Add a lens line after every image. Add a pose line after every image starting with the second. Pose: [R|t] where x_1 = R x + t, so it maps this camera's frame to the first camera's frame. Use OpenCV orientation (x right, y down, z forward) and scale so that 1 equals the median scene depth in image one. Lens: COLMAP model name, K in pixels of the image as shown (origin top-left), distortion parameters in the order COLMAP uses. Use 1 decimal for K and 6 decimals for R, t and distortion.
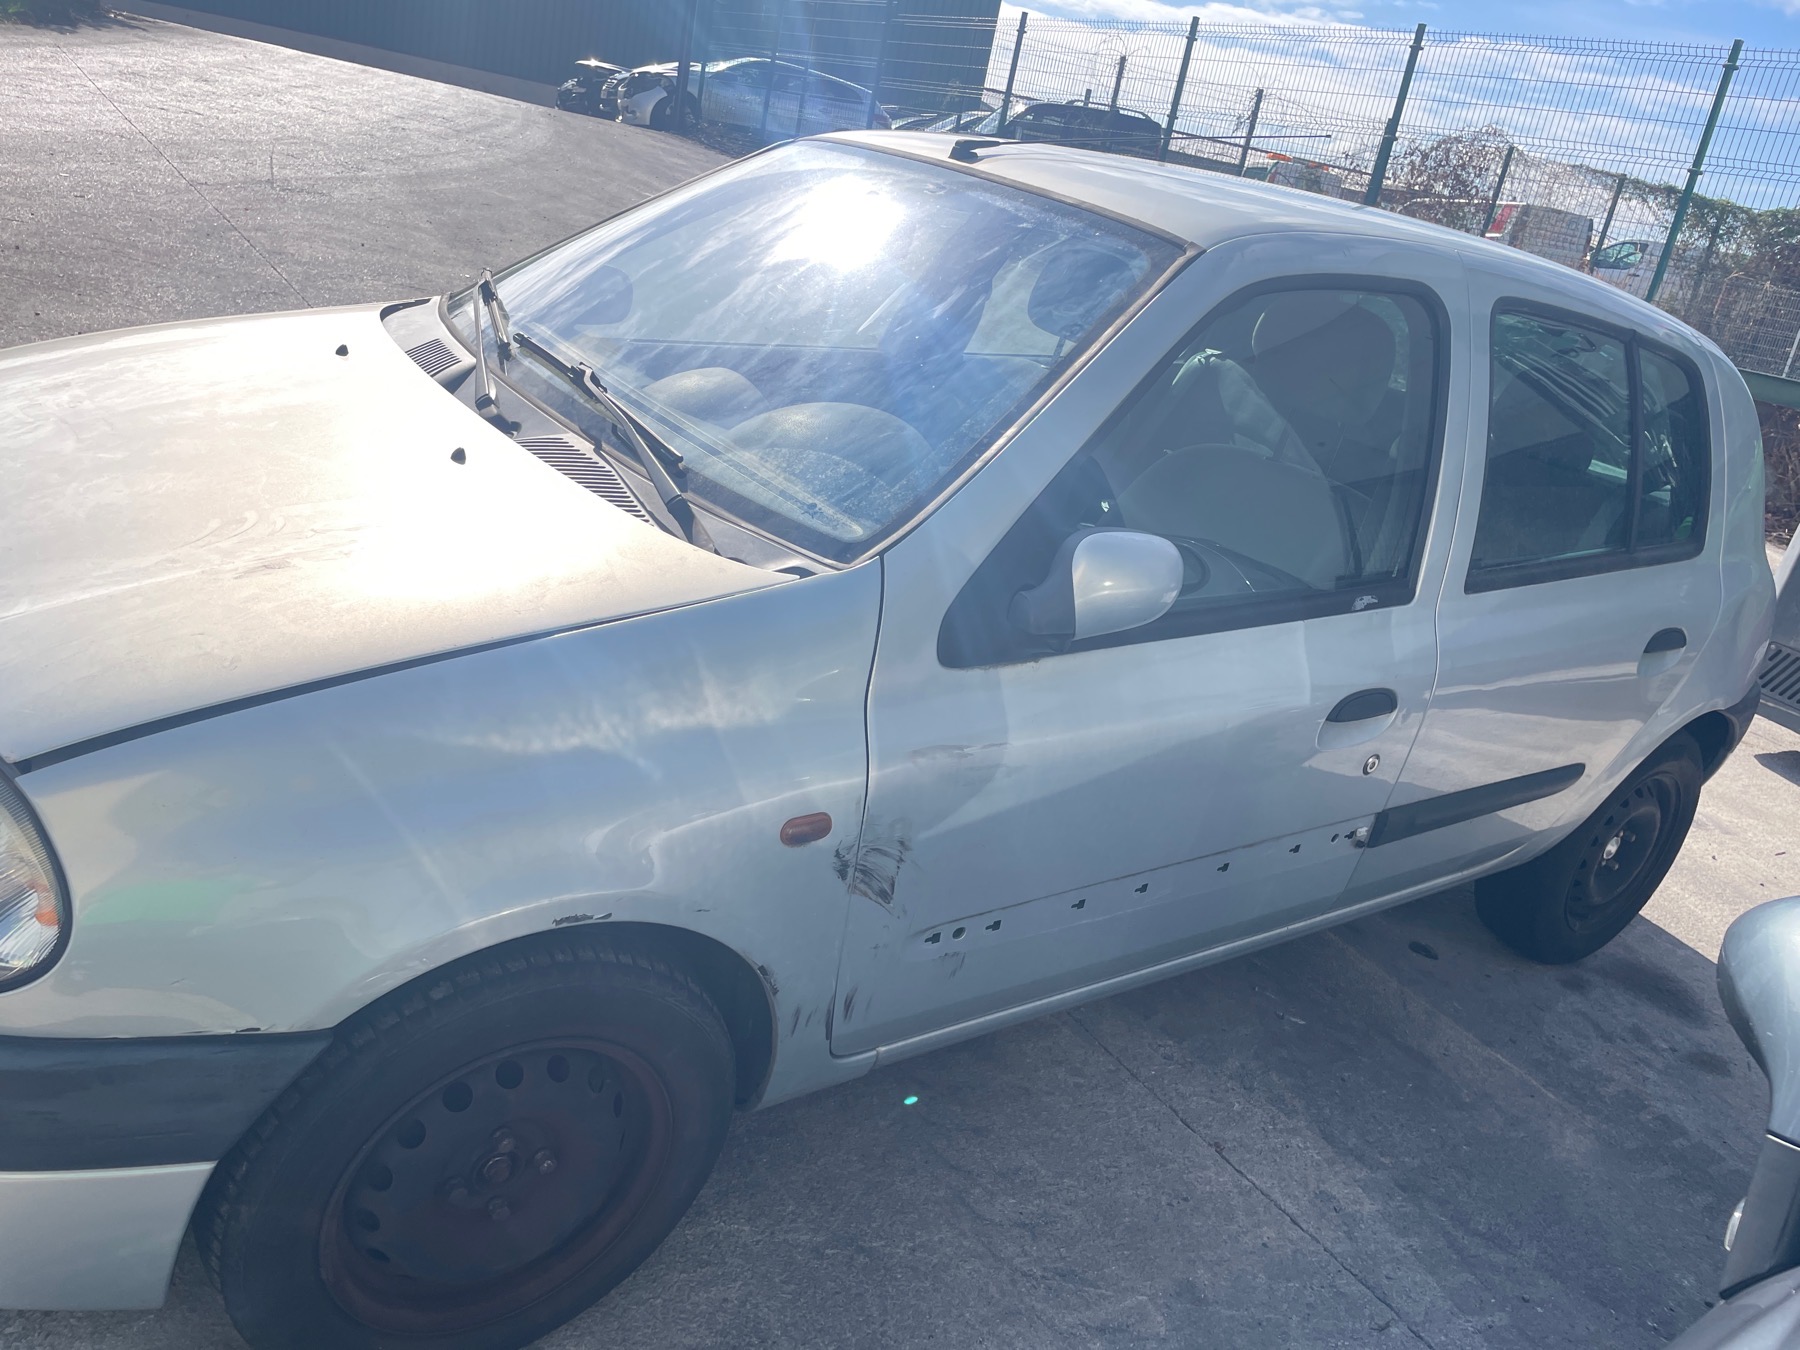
lens RADIAL K [[1351.0, 0, 900.0], [0, 1351.0, 675.0], [0, 0, 1]] dist [0.076224, -0.107527]
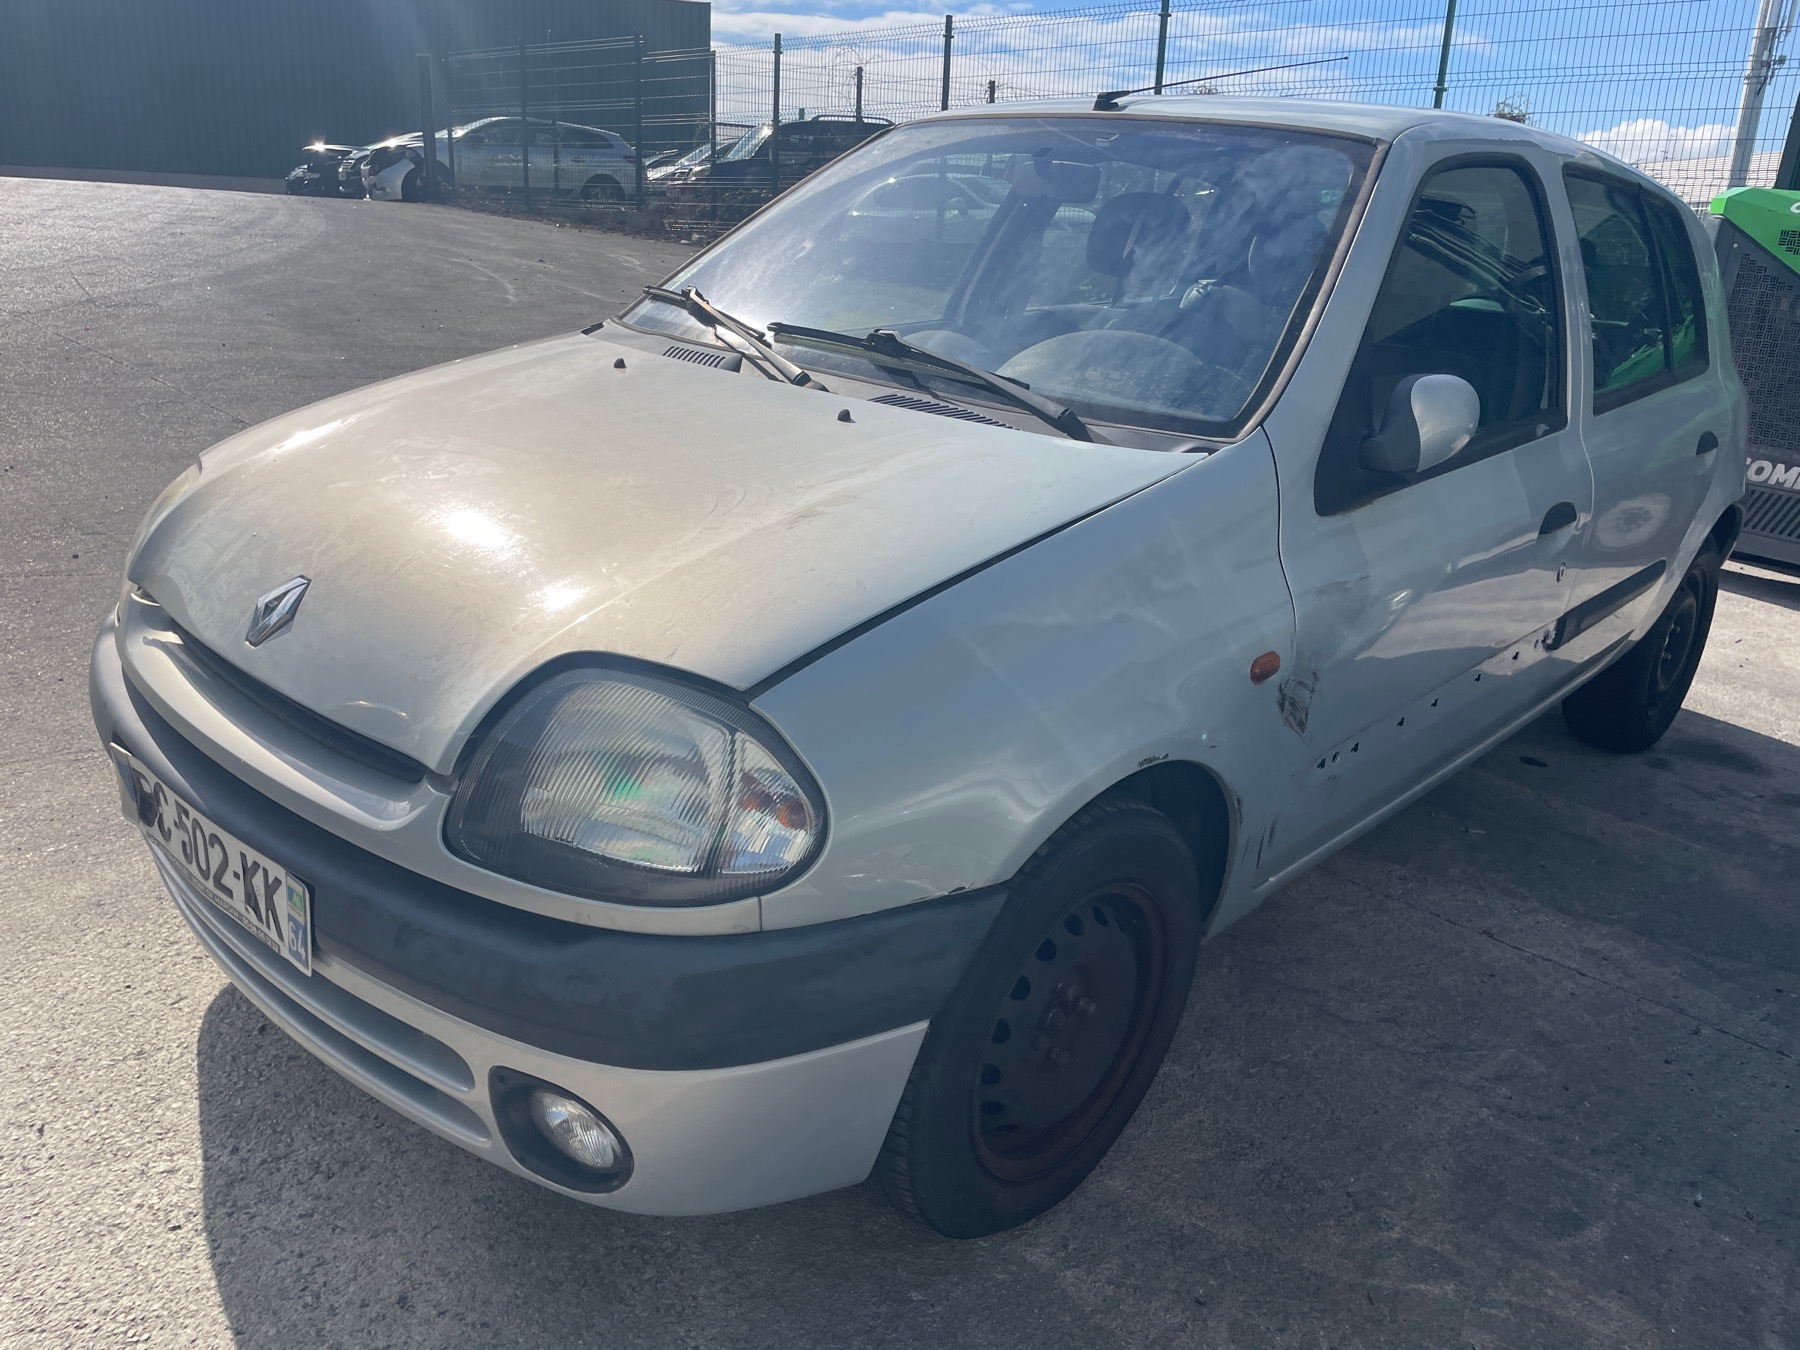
lens RADIAL K [[1345.2, 0, 900.0], [0, 1345.2, 675.0], [0, 0, 1]] dist [0.073168, -0.098889]
pose [[0.971891, -0.194179, 0.133123, -0.359066], [0.196119, 0.980579, -0.001487, 0.042352], [-0.130249, 0.027553, 0.991098, -0.063865]]
